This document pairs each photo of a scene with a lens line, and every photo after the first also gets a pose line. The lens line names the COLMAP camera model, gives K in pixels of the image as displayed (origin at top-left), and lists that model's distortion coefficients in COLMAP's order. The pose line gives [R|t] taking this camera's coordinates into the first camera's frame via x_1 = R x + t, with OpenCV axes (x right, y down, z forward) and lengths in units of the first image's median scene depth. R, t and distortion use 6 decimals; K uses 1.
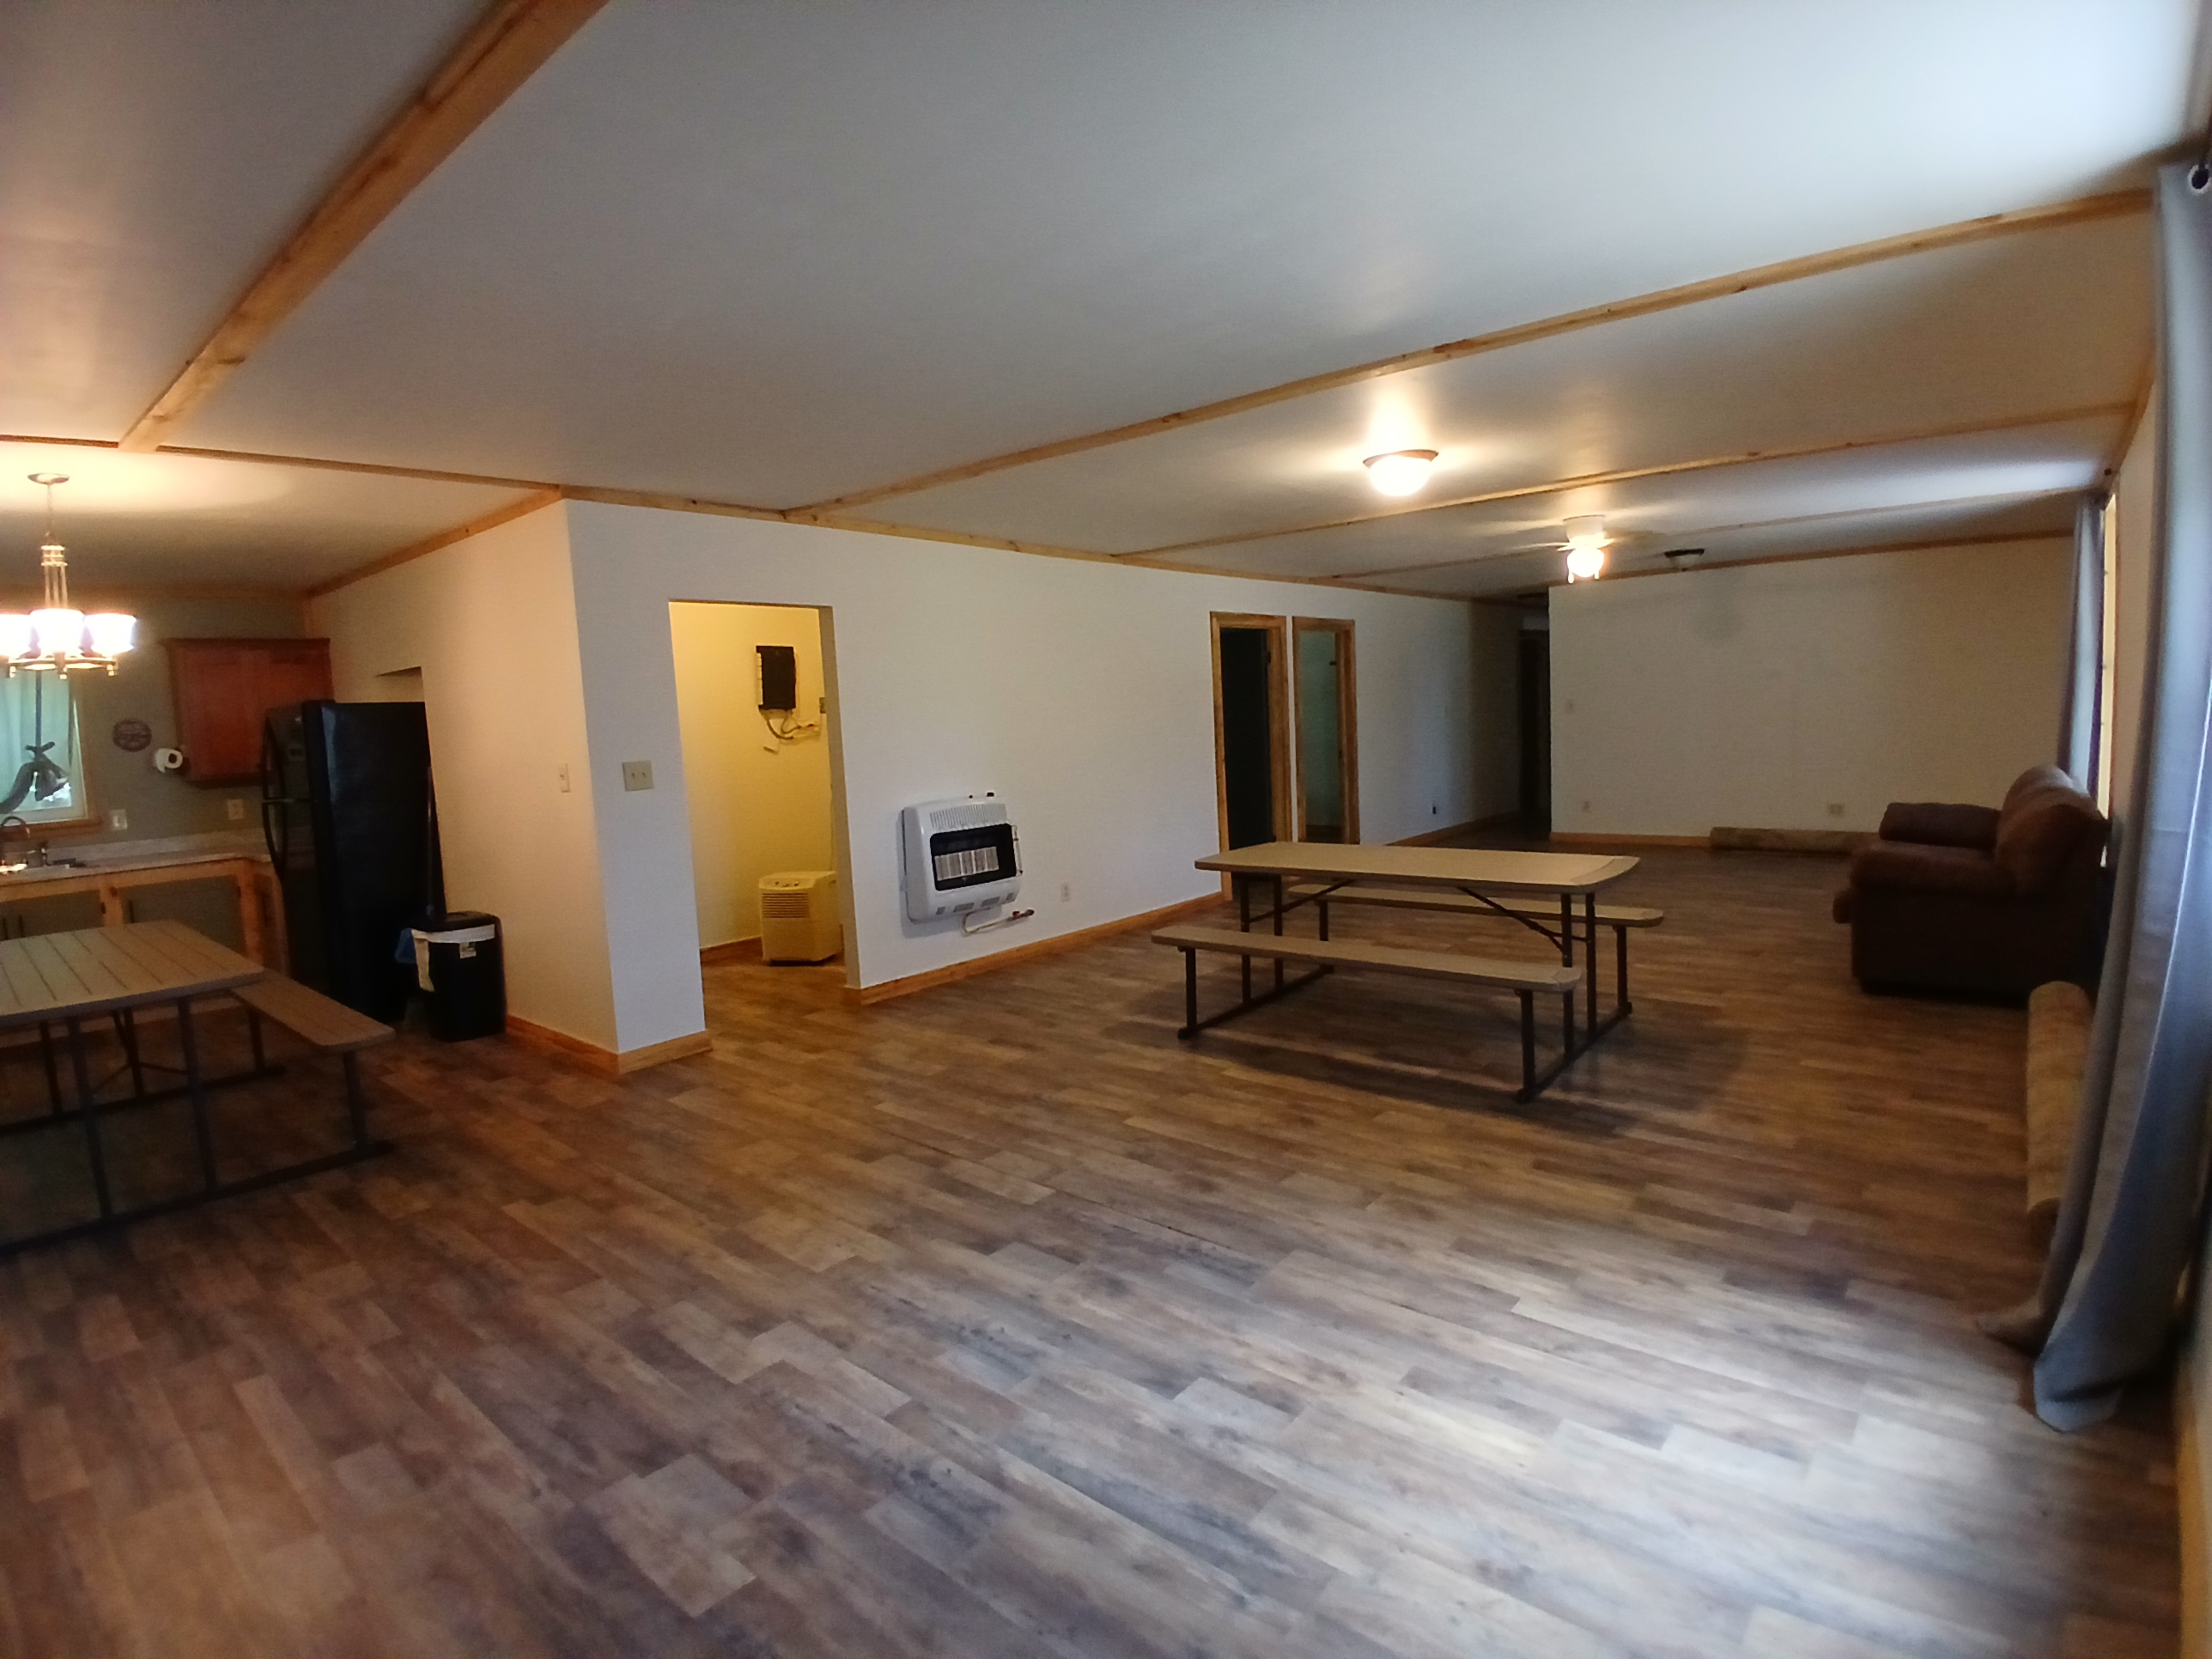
lens RADIAL K [[1099.4, 0, 1115.7], [0, 1099.4, 824.0], [0, 0, 1]] dist [0.002834, -0.046314]
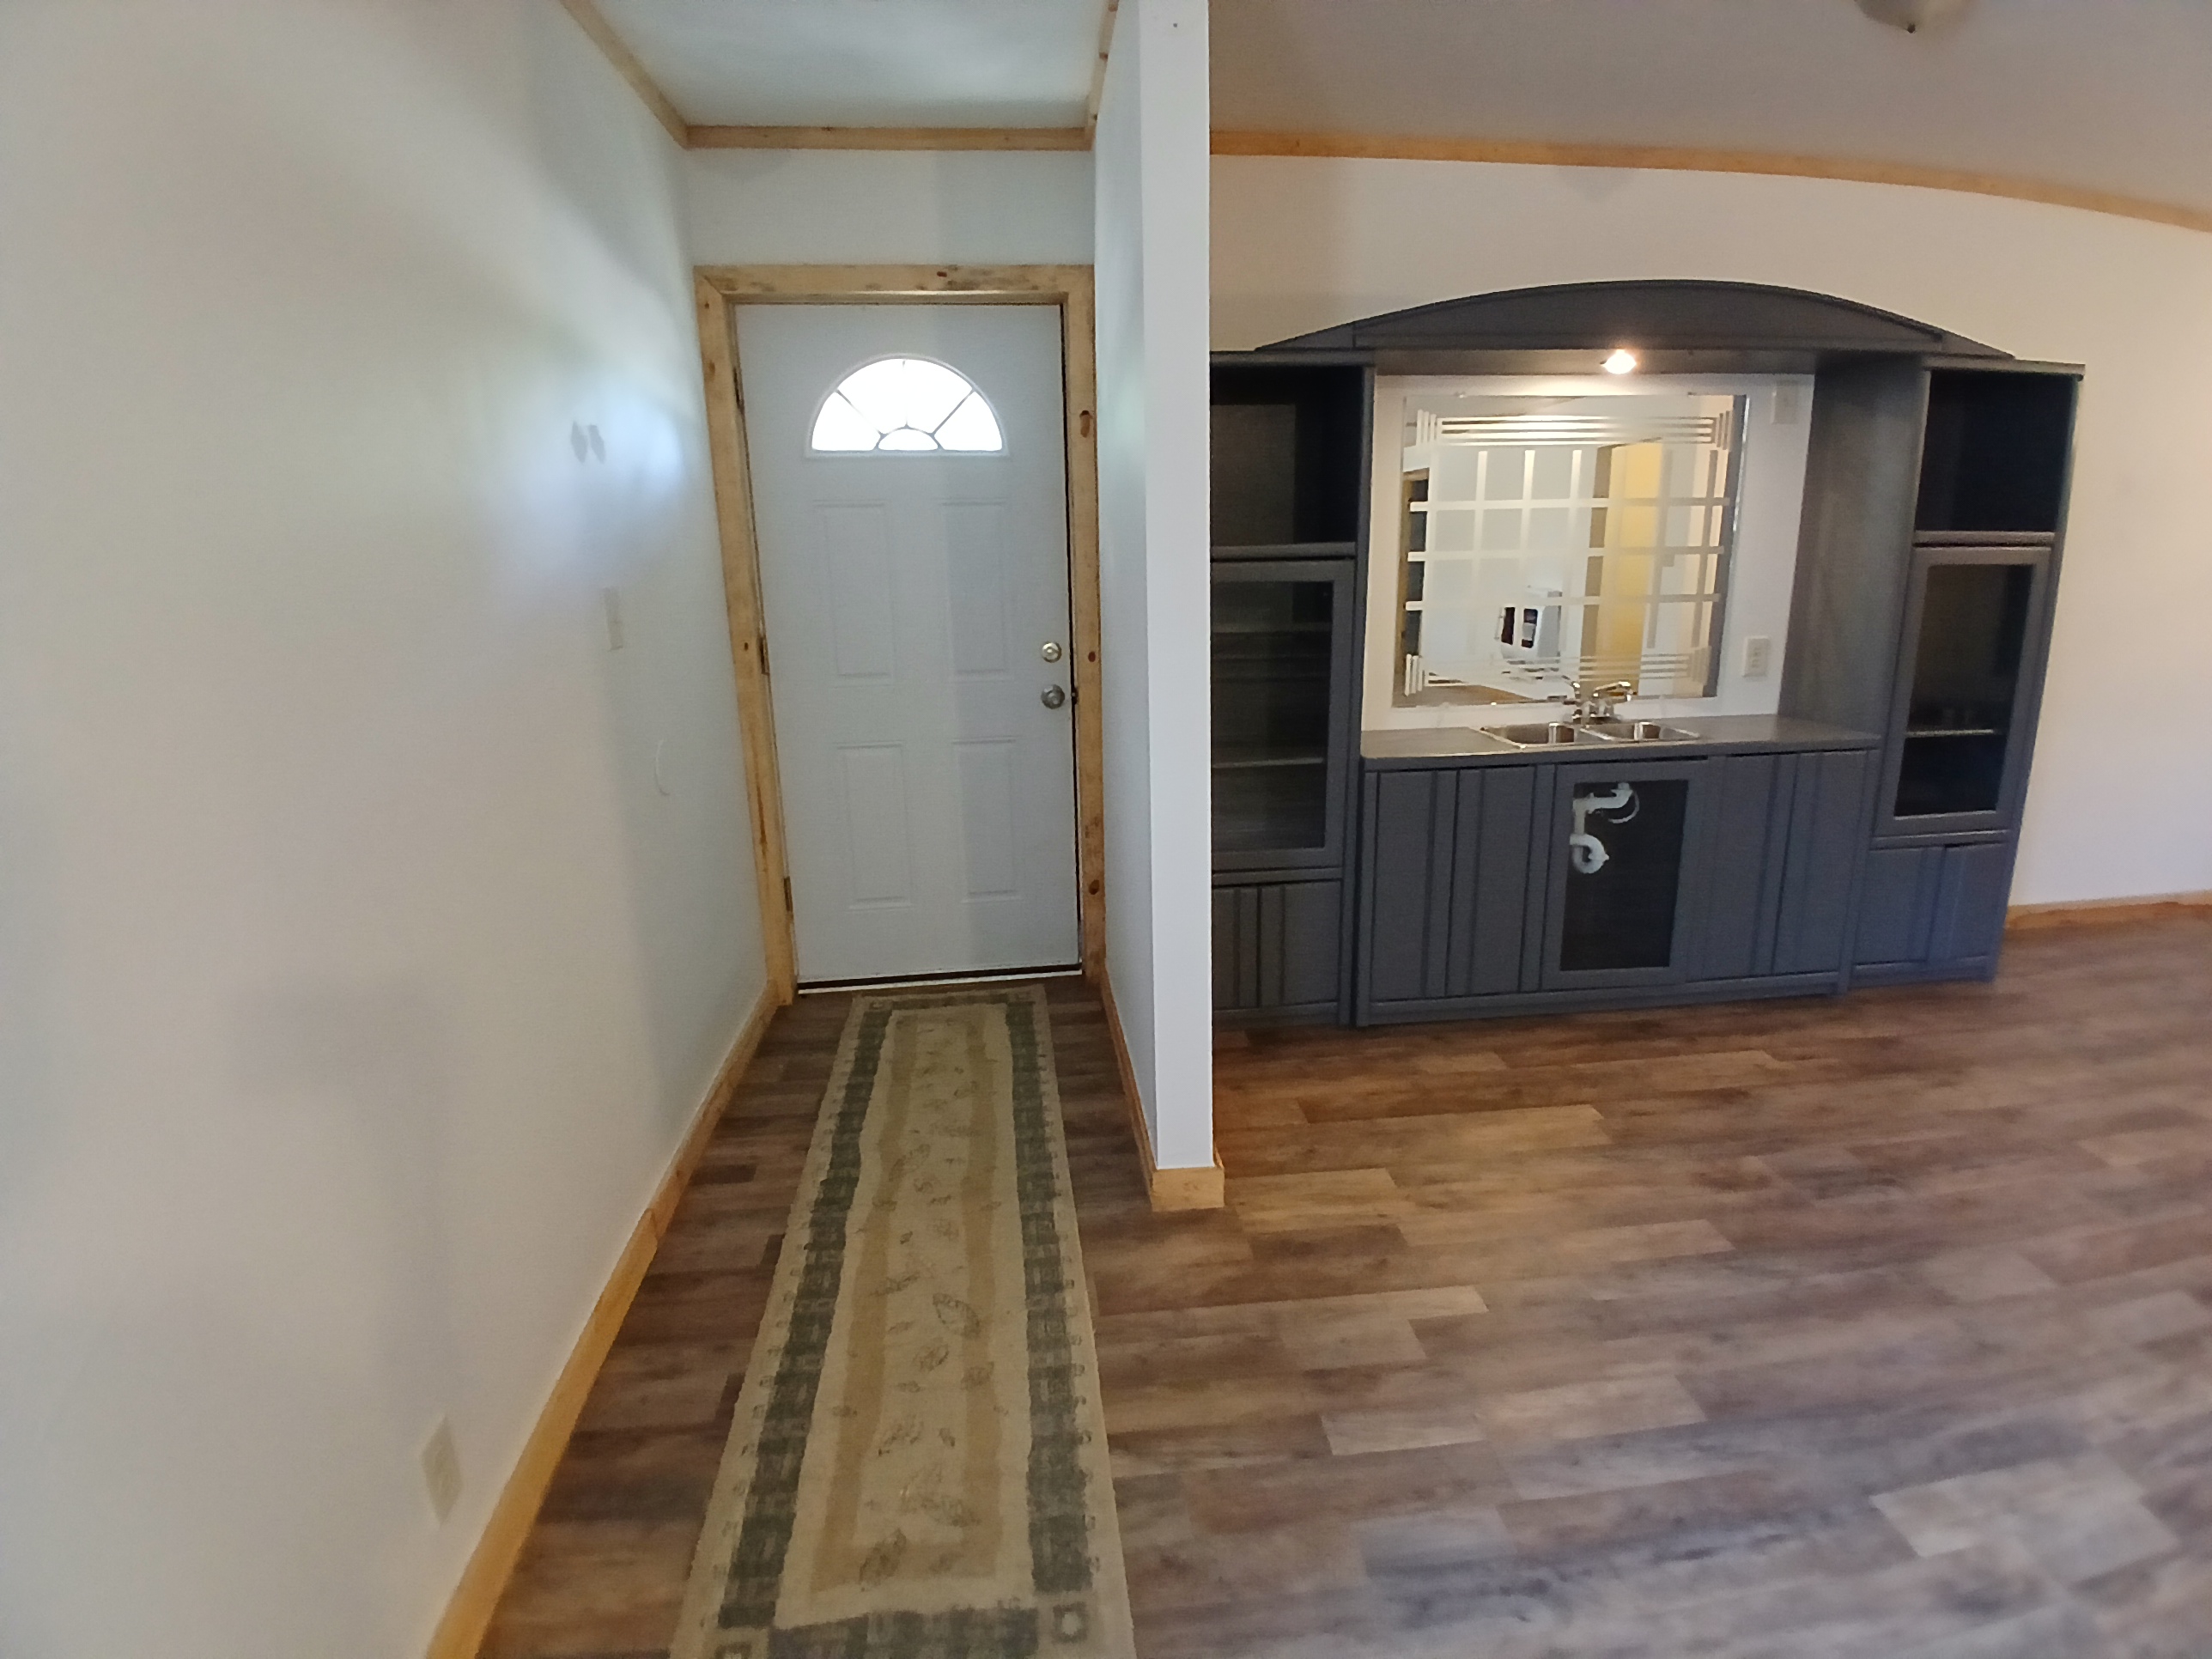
lens RADIAL K [[1099.4, 0, 1115.7], [0, 1099.4, 824.0], [0, 0, 1]] dist [0.002834, -0.046314]
pose [[-0.695477, 0.232719, -0.679819, 0.239814], [-0.024559, 0.937849, 0.346173, -0.040312], [0.718128, 0.257451, -0.646537, 0.445024]]
